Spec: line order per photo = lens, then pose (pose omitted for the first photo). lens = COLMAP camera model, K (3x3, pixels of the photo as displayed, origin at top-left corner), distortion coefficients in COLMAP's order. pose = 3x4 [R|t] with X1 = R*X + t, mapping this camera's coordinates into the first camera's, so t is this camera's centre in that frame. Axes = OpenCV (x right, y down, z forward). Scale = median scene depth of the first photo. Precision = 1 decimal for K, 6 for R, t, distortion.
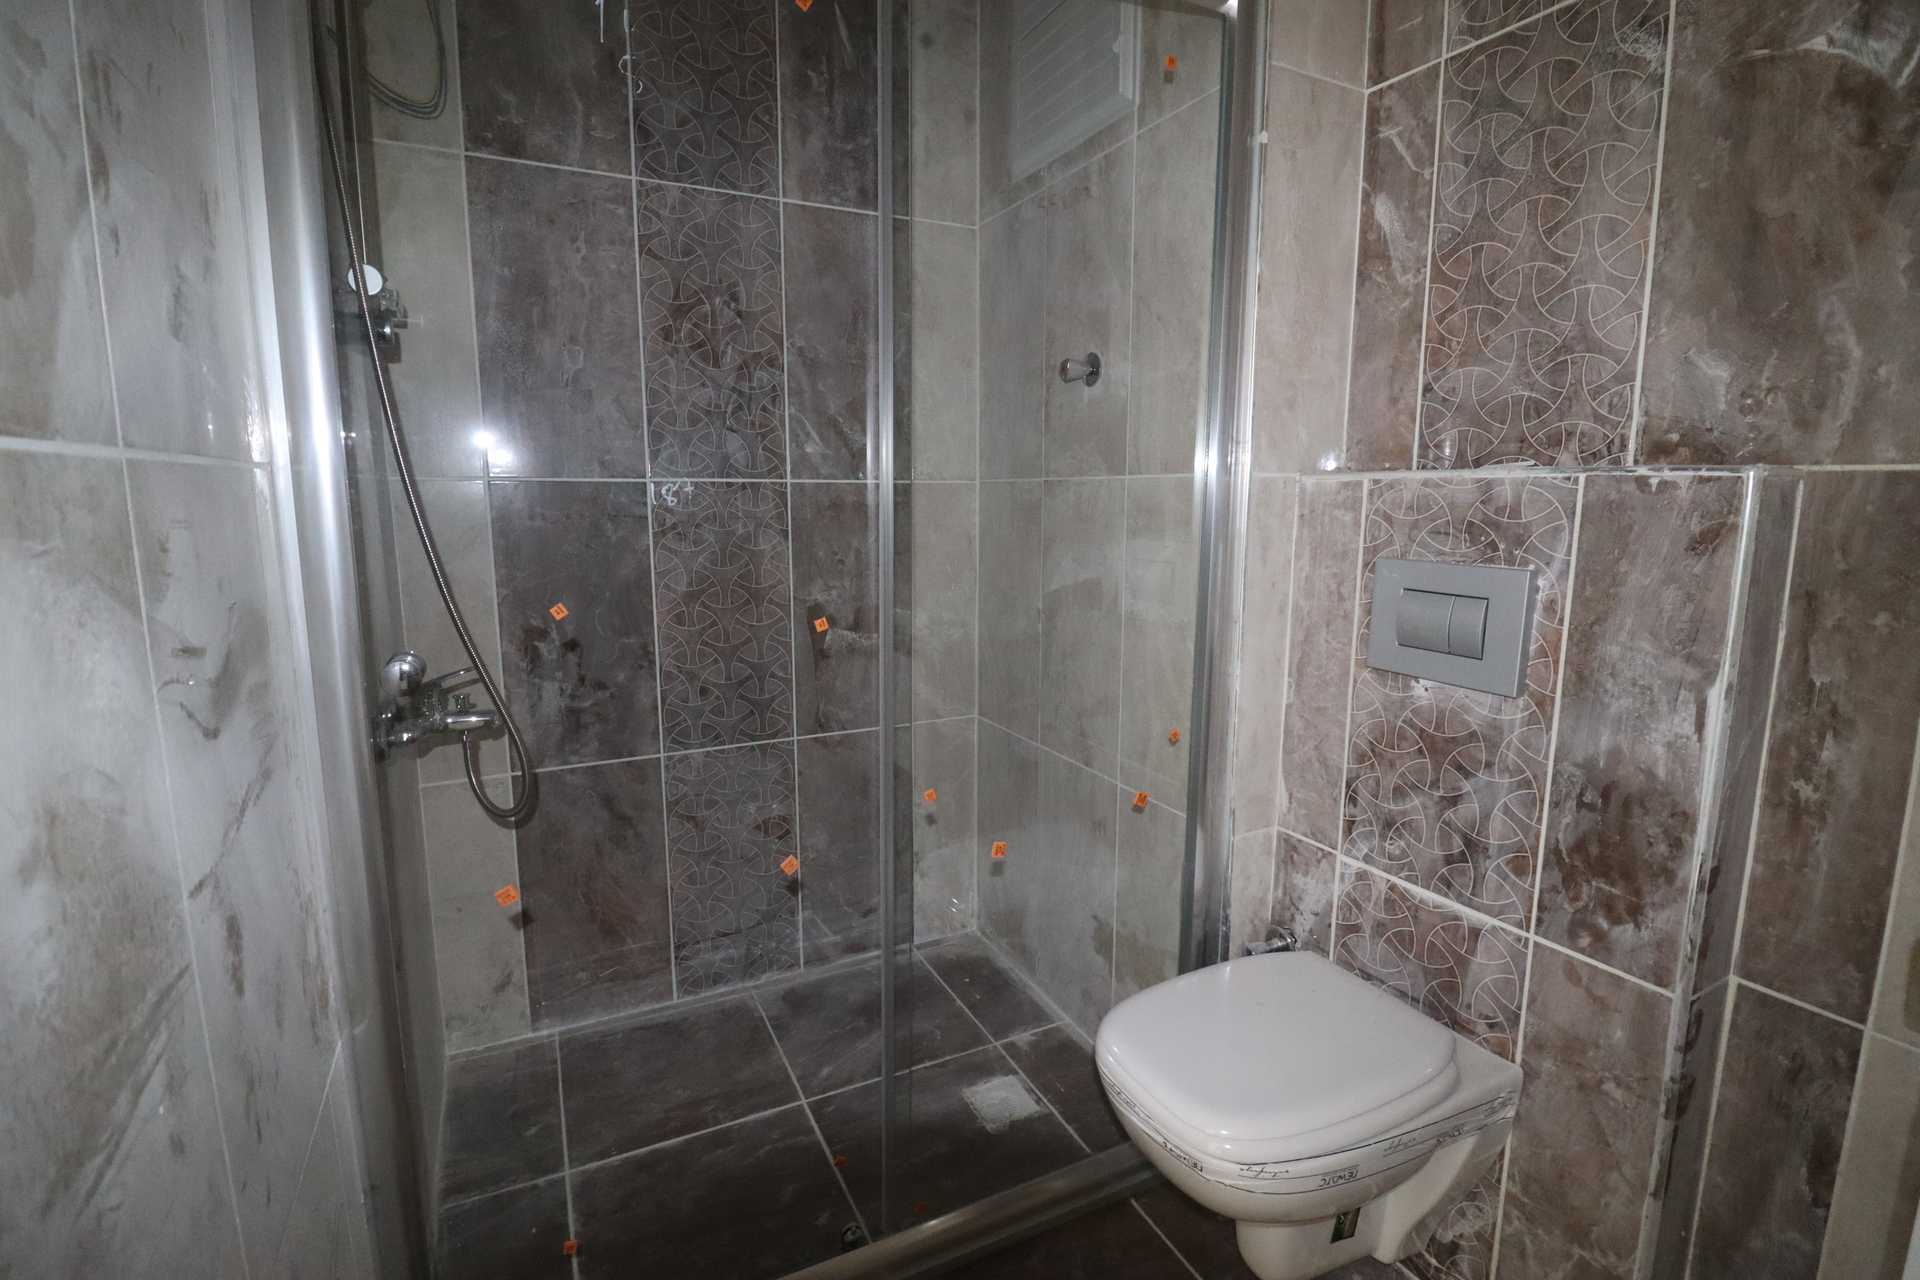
lens RADIAL K [[894.6, 0, 957.5], [0, 894.6, 630.8], [0, 0, 1]] dist [0.001044, -0.013980]
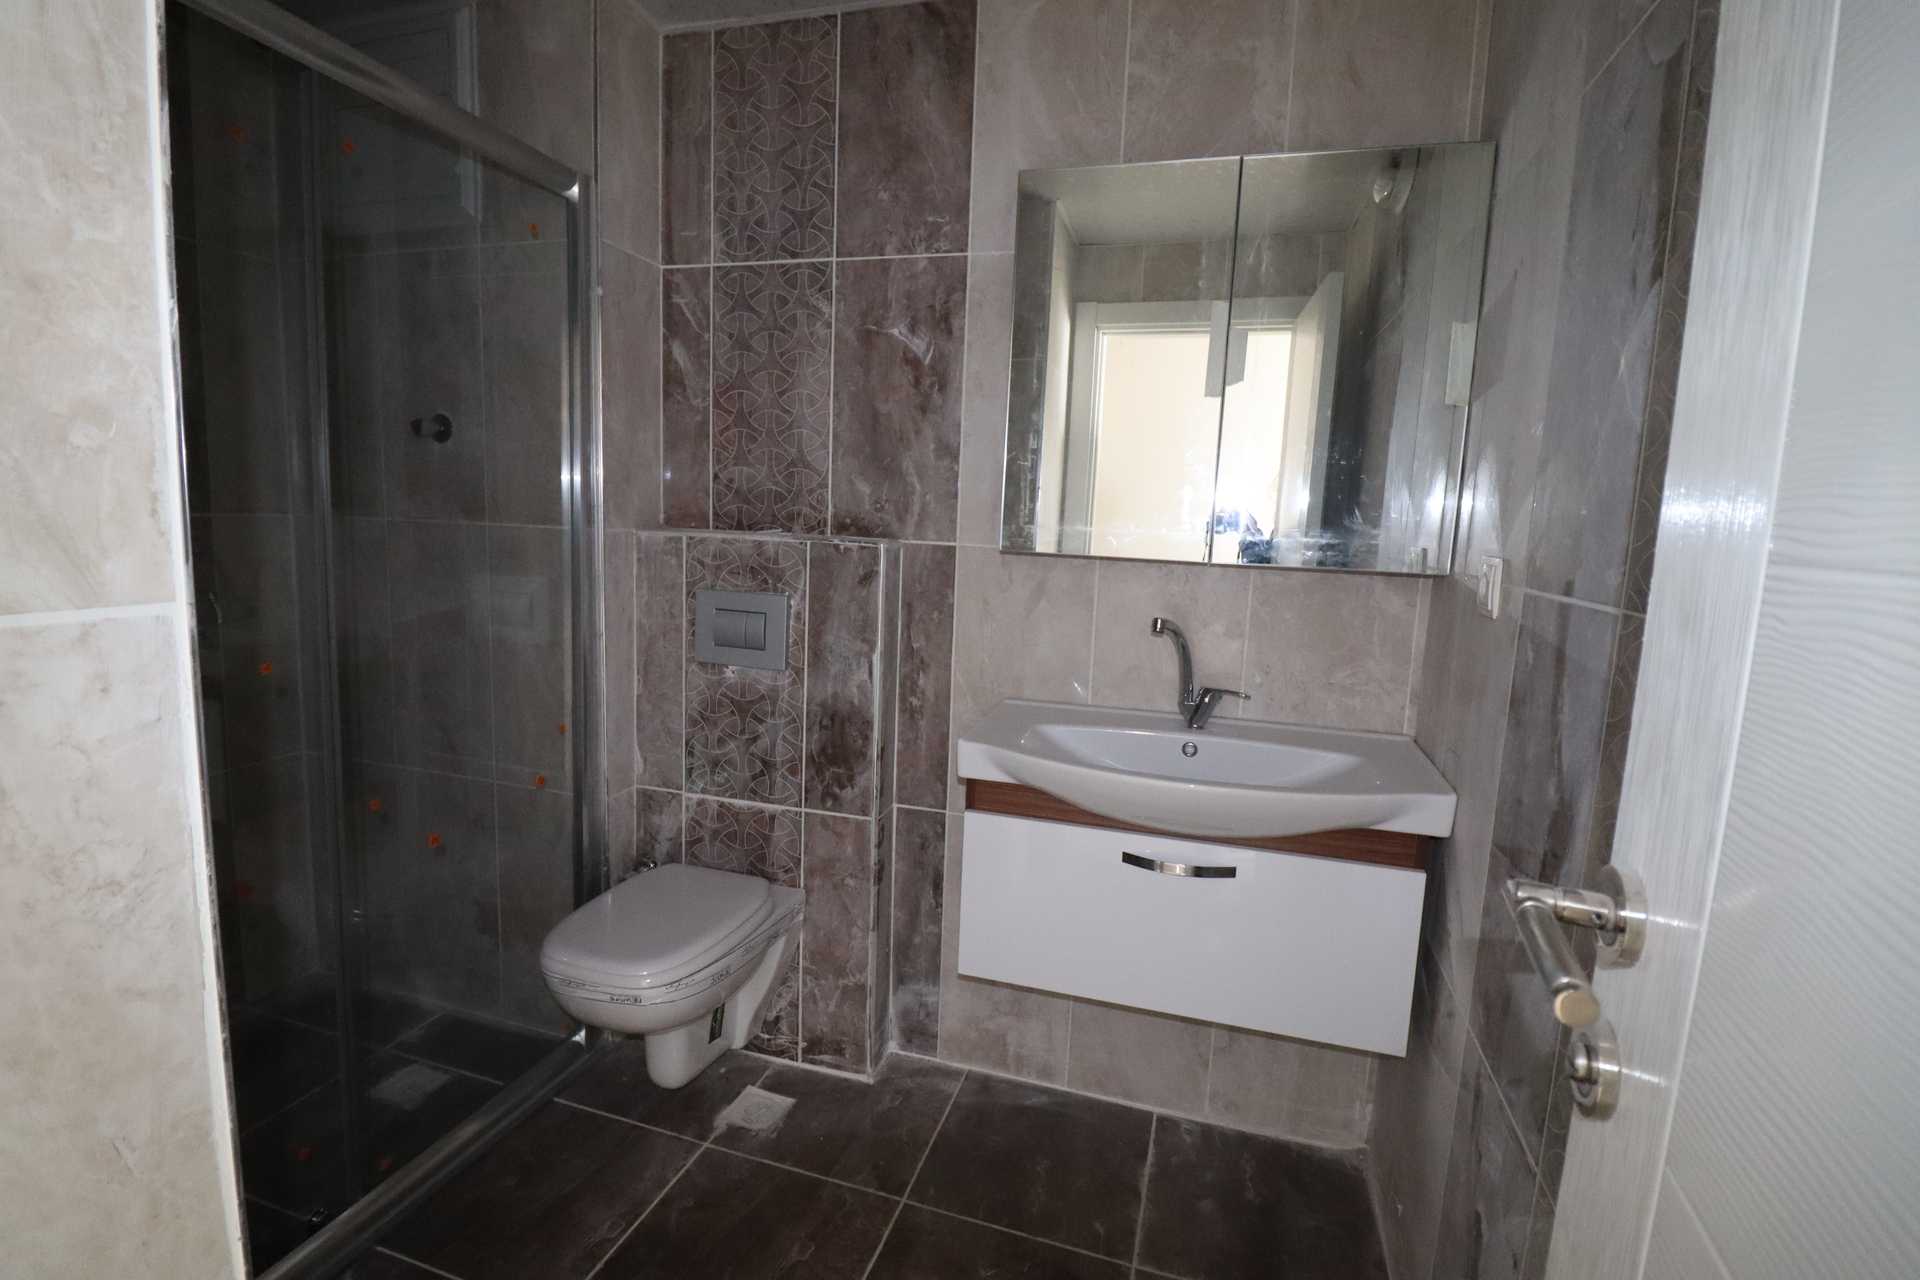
lens RADIAL K [[894.6, 0, 957.5], [0, 894.6, 630.8], [0, 0, 1]] dist [0.001044, -0.013980]
pose [[0.694943, -0.065125, 0.716110, -0.331692], [0.071809, 0.997197, 0.021001, -0.011799], [-0.715470, 0.036829, 0.697672, -0.391535]]
